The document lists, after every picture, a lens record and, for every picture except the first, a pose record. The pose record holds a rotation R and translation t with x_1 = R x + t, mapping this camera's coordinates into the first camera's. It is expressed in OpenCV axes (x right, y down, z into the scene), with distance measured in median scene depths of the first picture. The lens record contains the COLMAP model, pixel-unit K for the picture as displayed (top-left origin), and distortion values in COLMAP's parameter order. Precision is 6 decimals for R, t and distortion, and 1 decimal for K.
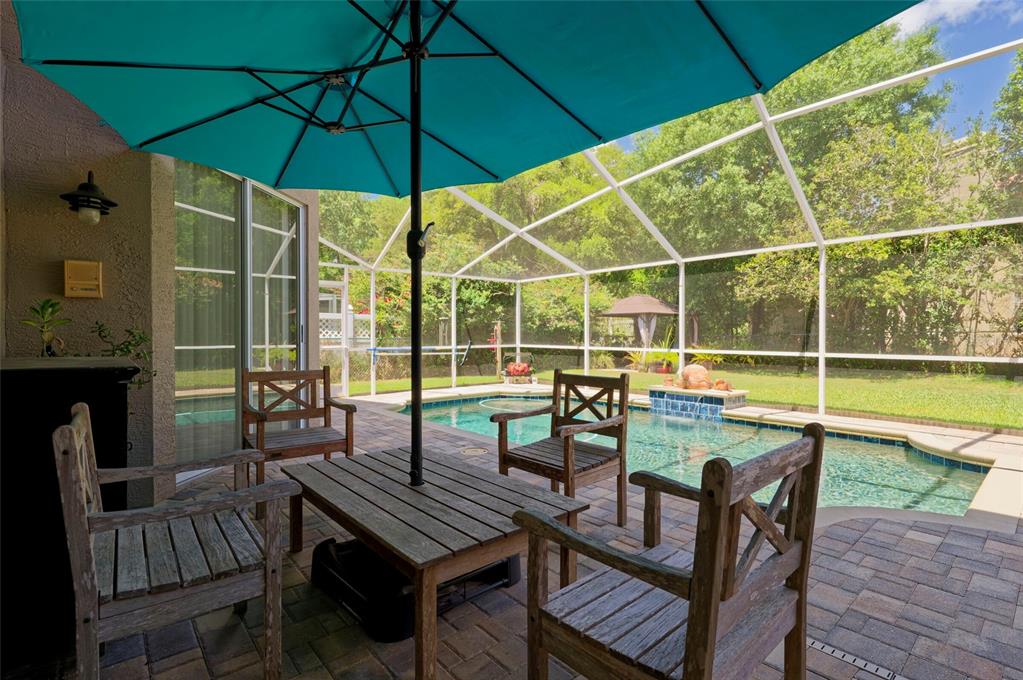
lens RADIAL K [[488.3, 0, 511.5], [0, 488.3, 340.0], [0, 0, 1]] dist [-0.003840, -0.000642]
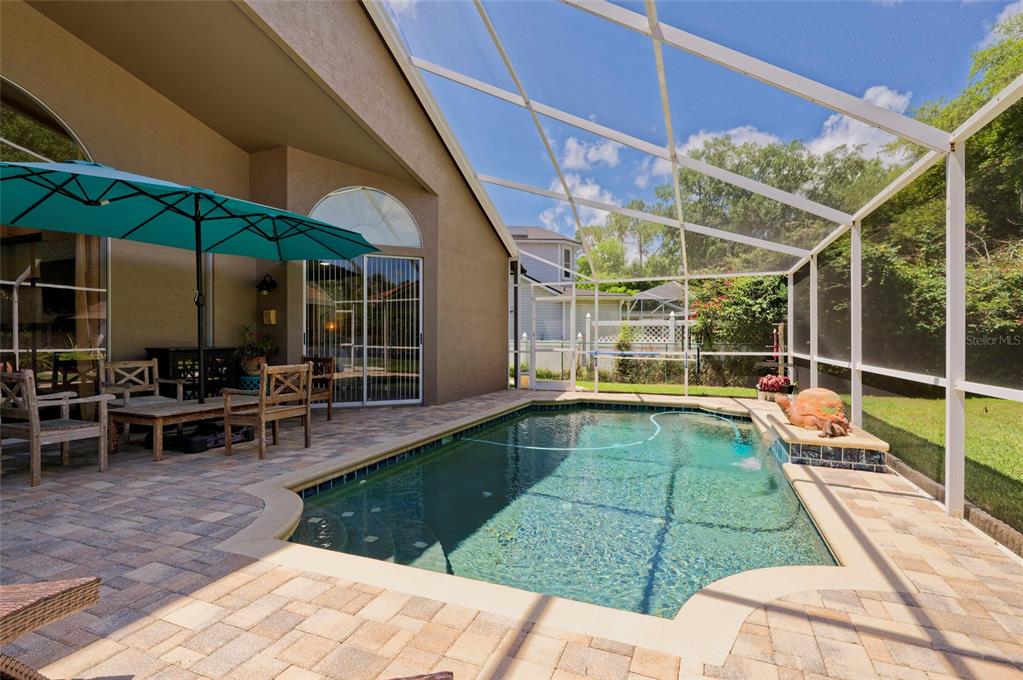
lens RADIAL K [[480.3, 0, 515.1], [0, 480.3, 340.4], [0, 0, 1]] dist [-0.004102, -0.000631]
pose [[0.461628, 0.002148, -0.887071, 0.602333], [-0.011314, 0.999930, -0.003467, -0.003596], [0.887001, 0.011636, 0.461620, 0.305838]]
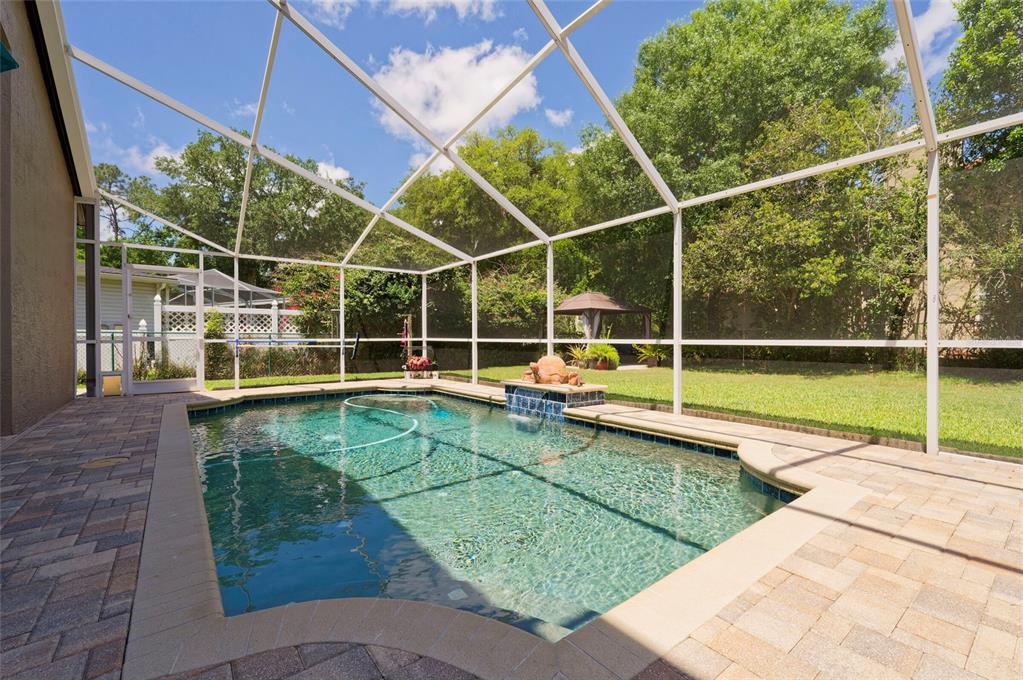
lens RADIAL K [[437.1, 0, 511.5], [0, 437.1, 340.0], [0, 0, 1]] dist [0.001879, 0.000069]
pose [[0.998591, -0.001866, -0.053024, 0.282686], [0.001586, 0.999985, -0.005325, 0.021756], [0.053033, 0.005233, 0.998579, 0.176651]]
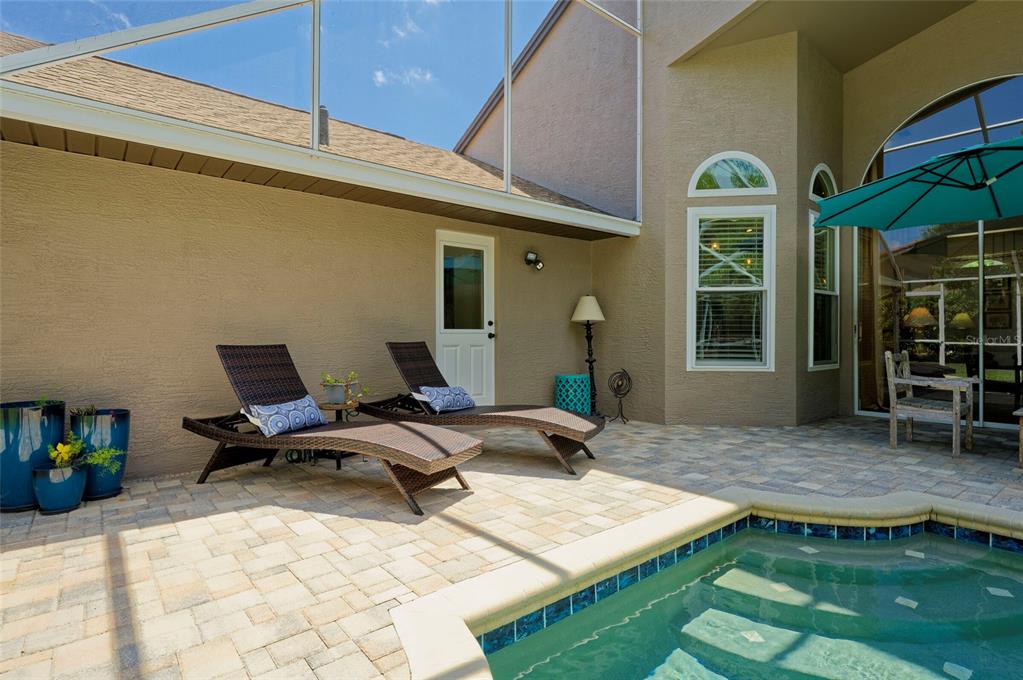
lens RADIAL K [[520.2, 0, 511.5], [0, 520.2, 340.0], [0, 0, 1]] dist [-0.004889, -0.000476]
pose [[-0.999571, -0.002094, 0.029230, 0.433399], [-0.001591, 0.999851, 0.017204, 0.004263], [-0.029261, 0.017150, -0.999425, 0.645736]]
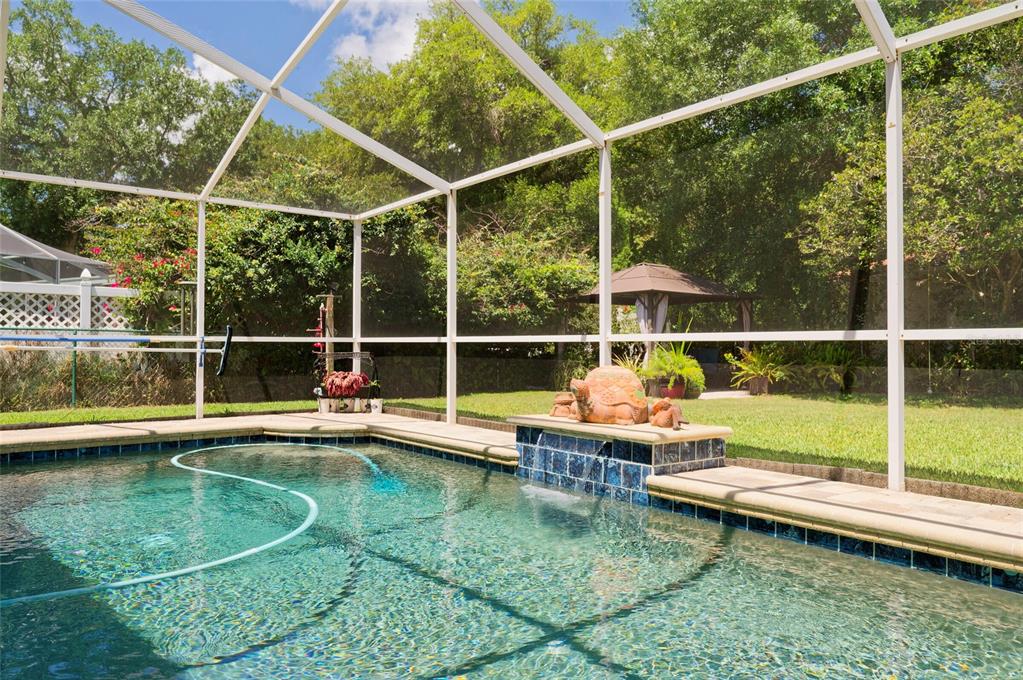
lens RADIAL K [[702.2, 0, 512.7], [0, 702.2, 336.3], [0, 0, 1]] dist [-0.002556, -0.000401]
pose [[0.999339, 0.002890, -0.036232, 0.253612], [-0.003928, 0.999583, -0.028617, 0.034556], [0.036134, 0.028740, 0.998934, 0.311379]]
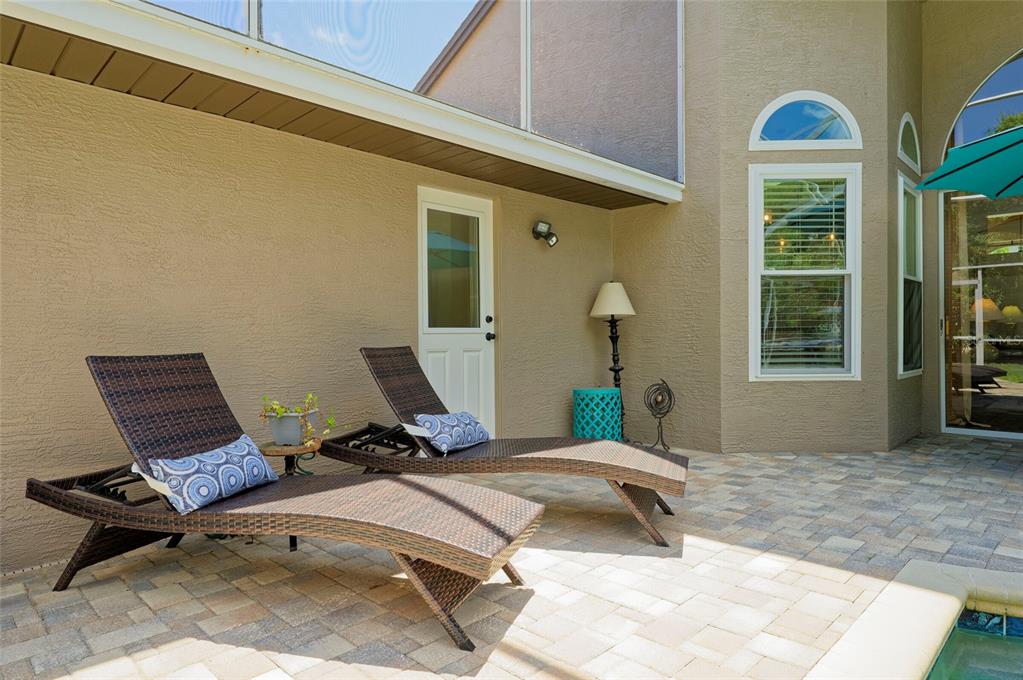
lens RADIAL K [[609.0, 0, 511.5], [0, 609.0, 340.0], [0, 0, 1]] dist [-0.000080, -0.001708]
pose [[-0.997403, 0.006400, -0.071735, 0.495991], [0.005266, 0.999859, 0.015976, 0.004580], [0.071827, 0.015557, -0.997296, 0.547935]]
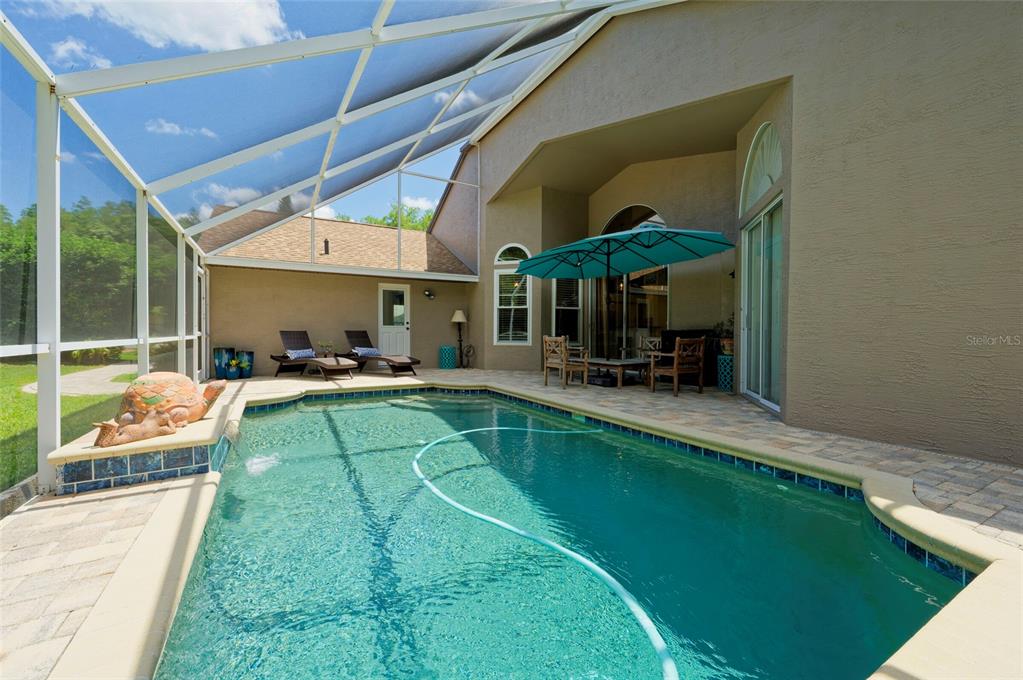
lens RADIAL K [[422.1, 0, 511.7], [0, 422.1, 335.6], [0, 0, 1]] dist [0.000303, -0.000128]
pose [[-0.982448, -0.006959, 0.186408, -0.016285], [-0.003141, 0.999779, 0.020766, 0.004165], [-0.186511, 0.019816, -0.982253, 1.092718]]
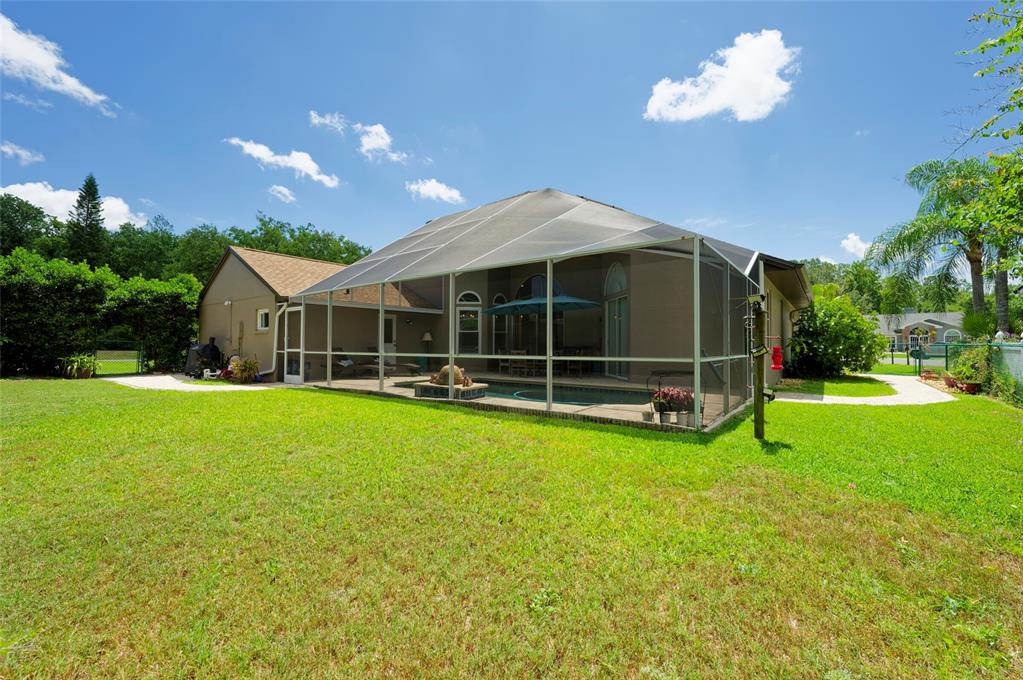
lens RADIAL K [[422.1, 0, 511.7], [0, 422.1, 335.6], [0, 0, 1]] dist [0.000303, -0.000128]
pose [[-0.977455, -0.007864, -0.210999, 0.378924], [-0.005794, 0.999929, -0.010425, -0.013726], [0.211066, -0.008967, -0.977431, 1.726753]]
